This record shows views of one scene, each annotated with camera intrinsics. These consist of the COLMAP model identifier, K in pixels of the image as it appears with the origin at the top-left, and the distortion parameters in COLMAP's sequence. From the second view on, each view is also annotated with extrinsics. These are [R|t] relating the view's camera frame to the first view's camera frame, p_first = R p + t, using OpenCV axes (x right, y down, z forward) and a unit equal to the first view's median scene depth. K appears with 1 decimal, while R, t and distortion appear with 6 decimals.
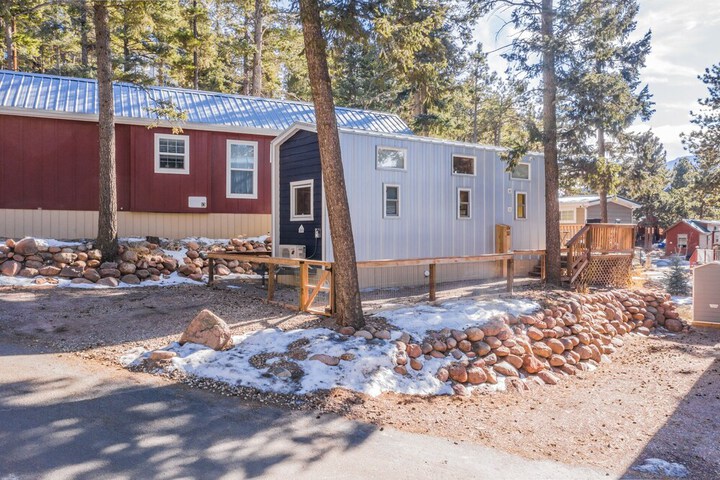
lens RADIAL K [[562.2, 0, 362.1], [0, 562.2, 237.4], [0, 0, 1]] dist [0.002699, -0.007243]
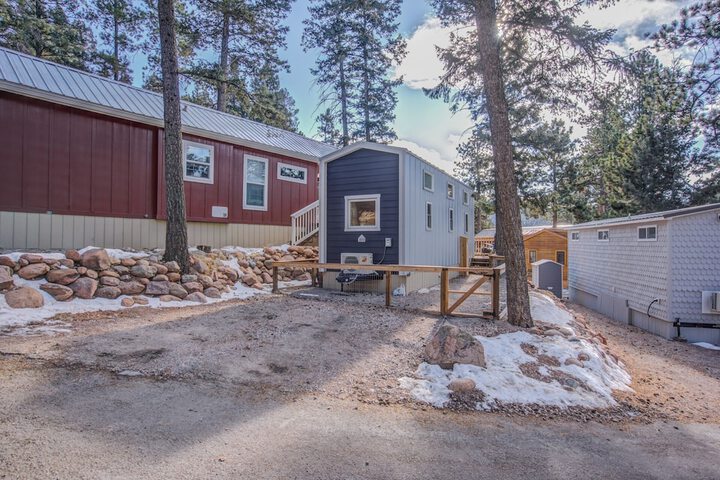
lens RADIAL K [[388.8, 0, 353.7], [0, 388.8, 234.8], [0, 0, 1]] dist [0.002327, 0.001565]
pose [[0.905762, 0.008957, 0.423693, -0.401395], [0.003435, 0.999589, -0.028476, -0.000539], [-0.423773, 0.027248, 0.905358, 0.282269]]
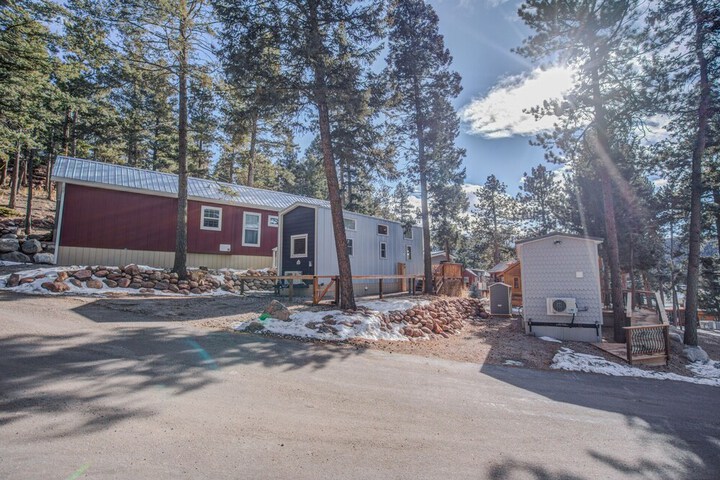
lens RADIAL K [[349.8, 0, 360.3], [0, 349.8, 235.1], [0, 0, 1]] dist [-0.036301, 0.013021]
pose [[0.971179, 0.025715, 0.236960, -0.162737], [0.006563, 0.990901, -0.134431, 0.043895], [-0.238261, 0.132111, 0.962174, -0.088535]]
